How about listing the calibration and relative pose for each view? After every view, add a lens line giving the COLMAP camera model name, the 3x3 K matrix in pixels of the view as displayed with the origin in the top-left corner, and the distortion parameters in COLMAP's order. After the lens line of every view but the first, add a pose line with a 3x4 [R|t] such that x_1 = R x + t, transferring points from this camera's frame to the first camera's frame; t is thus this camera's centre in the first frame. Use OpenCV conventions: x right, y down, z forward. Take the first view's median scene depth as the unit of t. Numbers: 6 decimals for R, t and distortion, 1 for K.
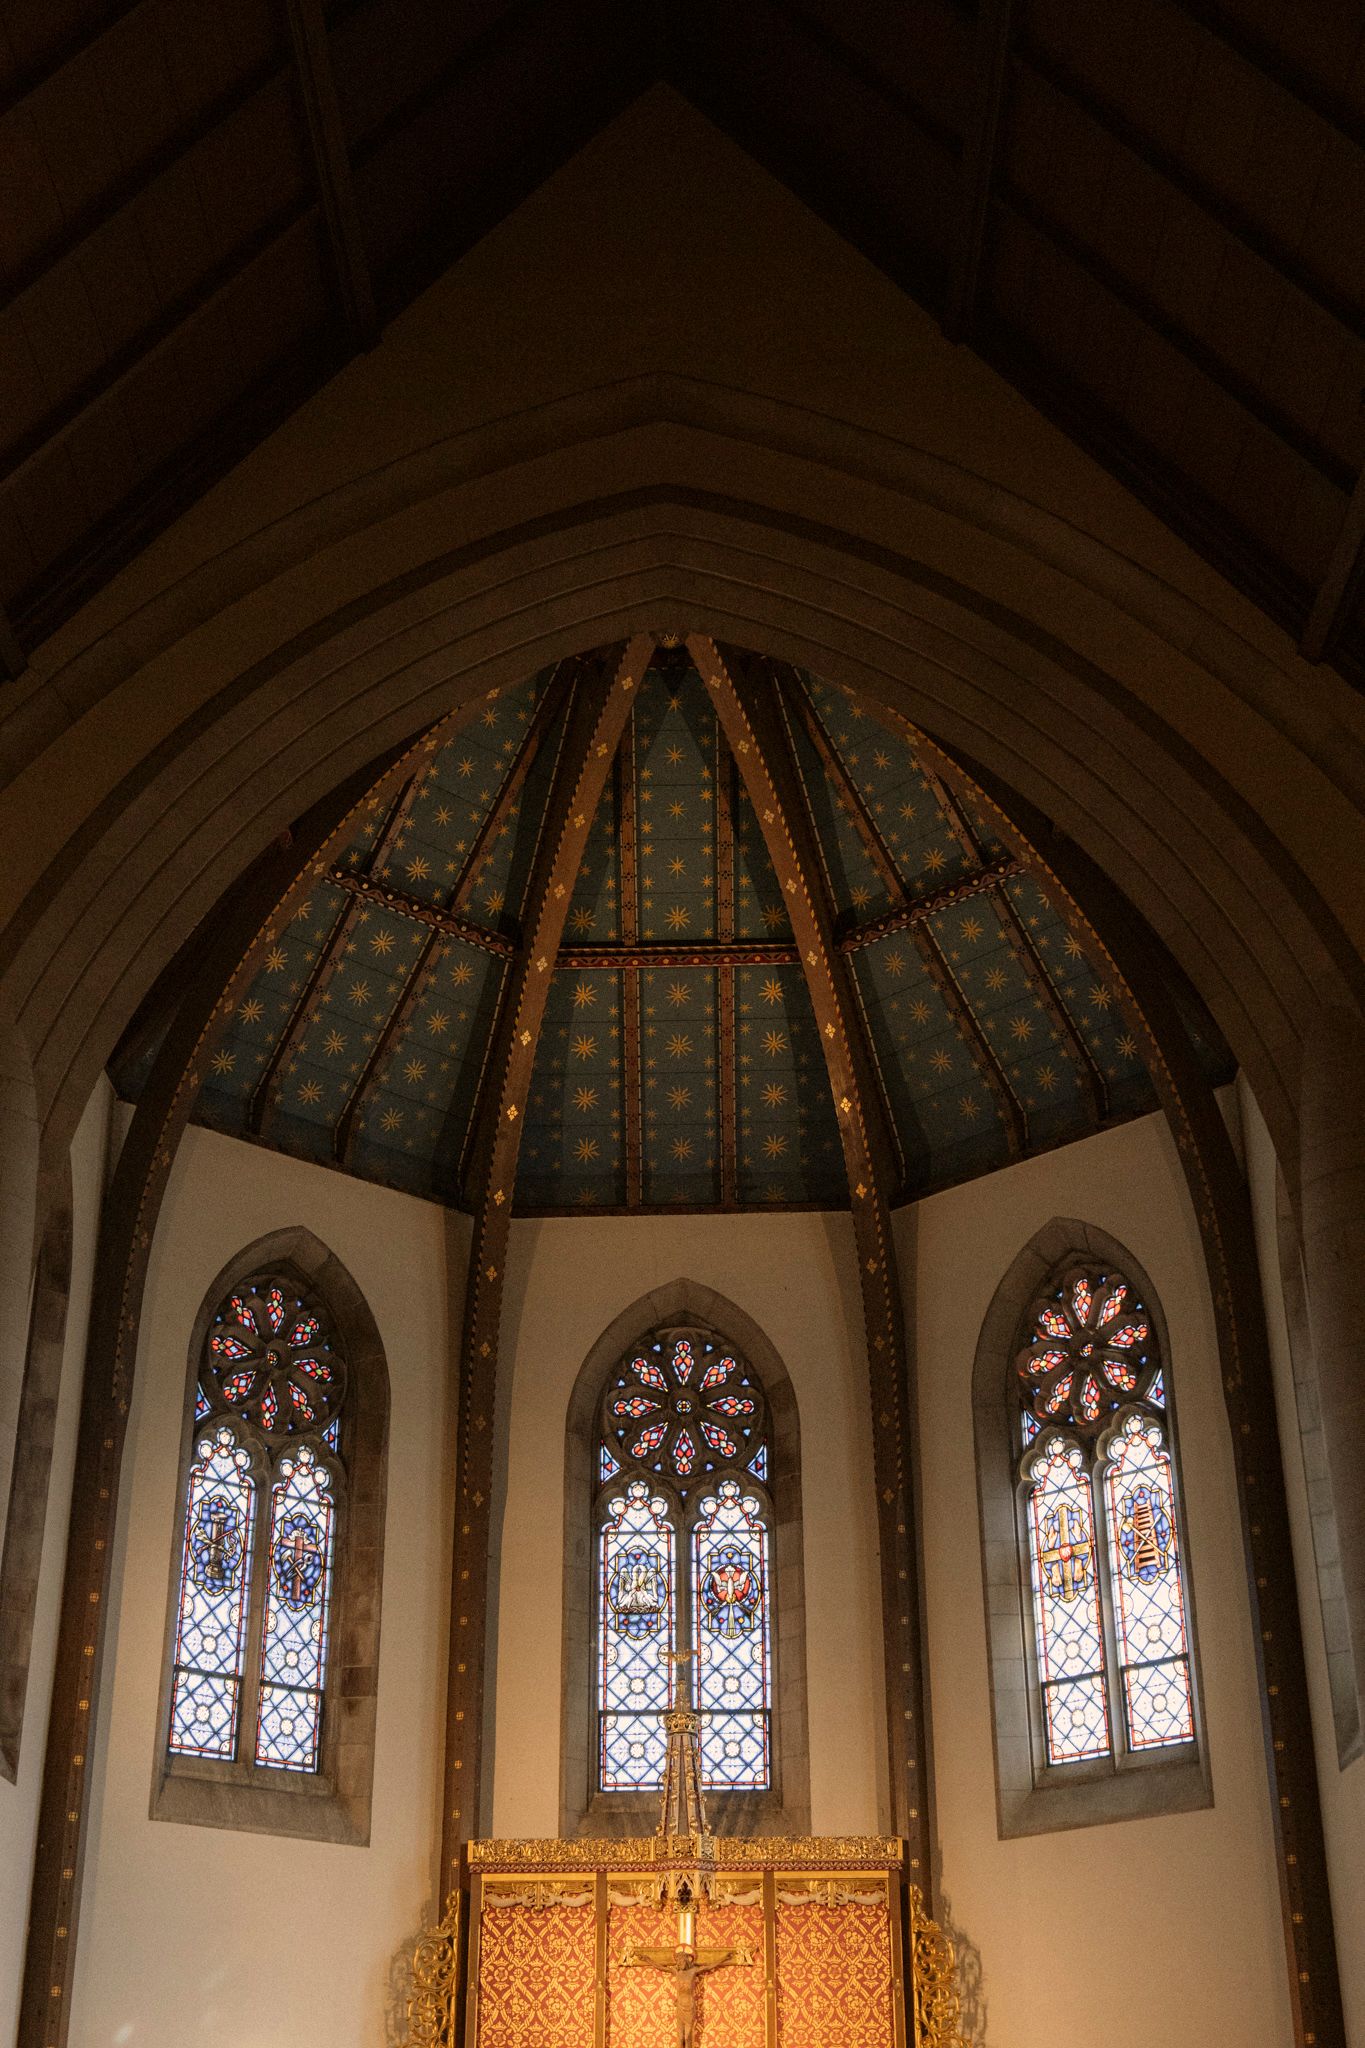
lens RADIAL K [[2635.6, 0, 682.5], [0, 2635.6, 1024.0], [0, 0, 1]] dist [0.089033, -0.045203]
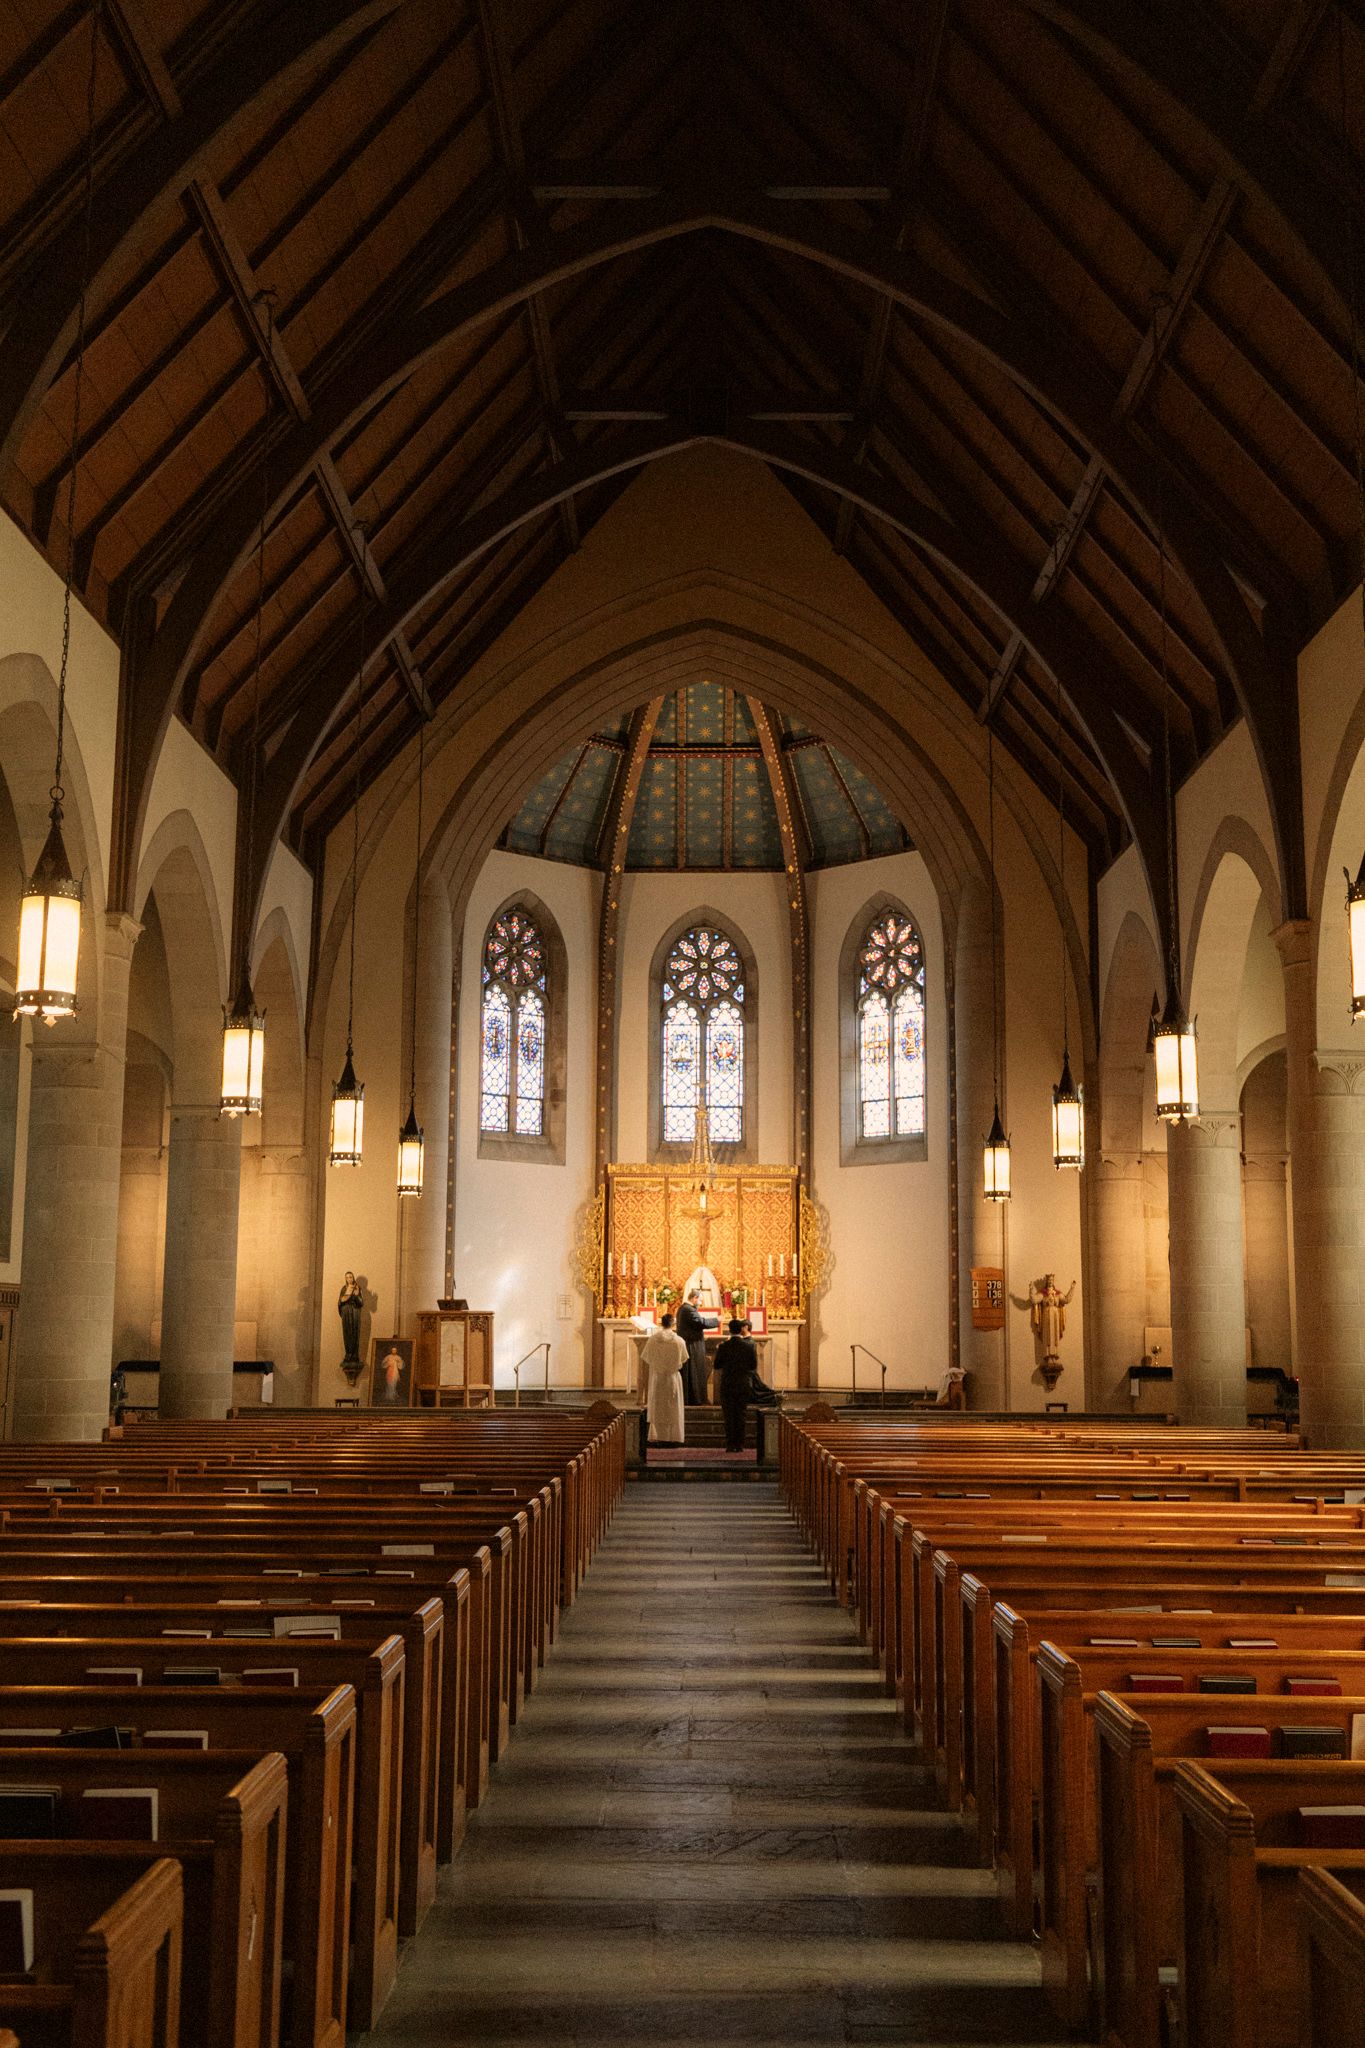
lens RADIAL K [[2139.0, 0, 683.0], [0, 2139.0, 1006.0], [0, 0, 1]] dist [0.126270, -0.000189]
pose [[0.999887, 0.014311, 0.004604, -0.025127], [-0.015030, 0.958279, 0.285439, -0.329631], [-0.000327, -0.285476, 0.958386, -0.685170]]
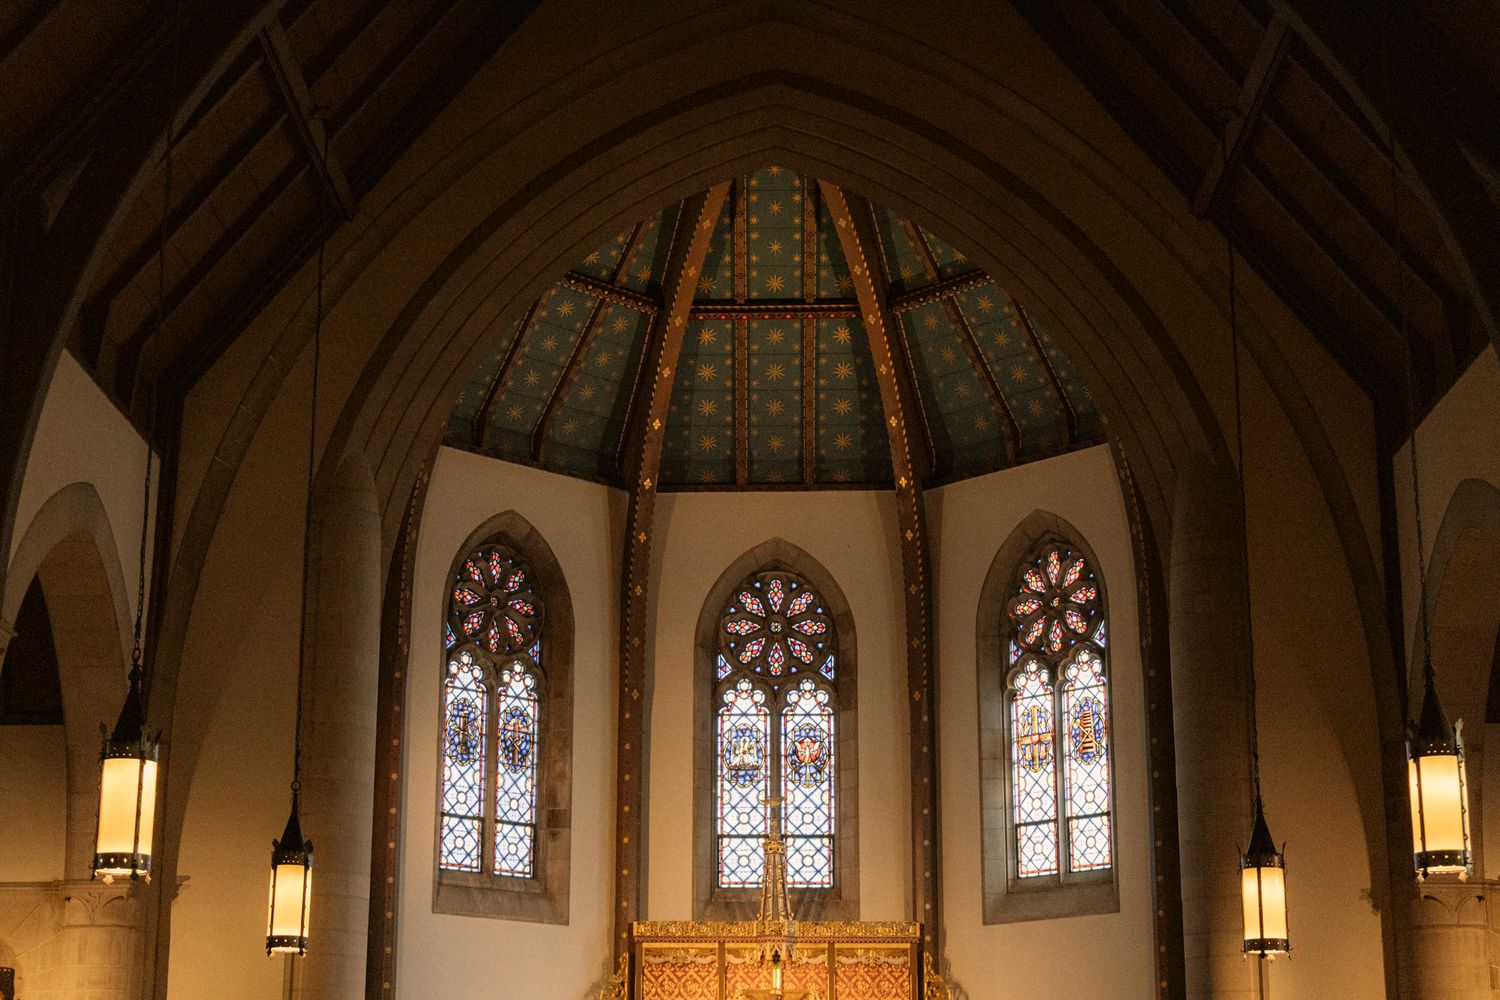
lens RADIAL K [[2536.4, 0, 751.8], [0, 2536.4, 529.9], [0, 0, 1]] dist [0.081141, -0.066846]
pose [[0.999962, 0.008291, 0.002810, -0.018010], [-0.008675, 0.981644, 0.190523, -0.178237], [-0.001179, -0.190540, 0.981679, -0.358736]]
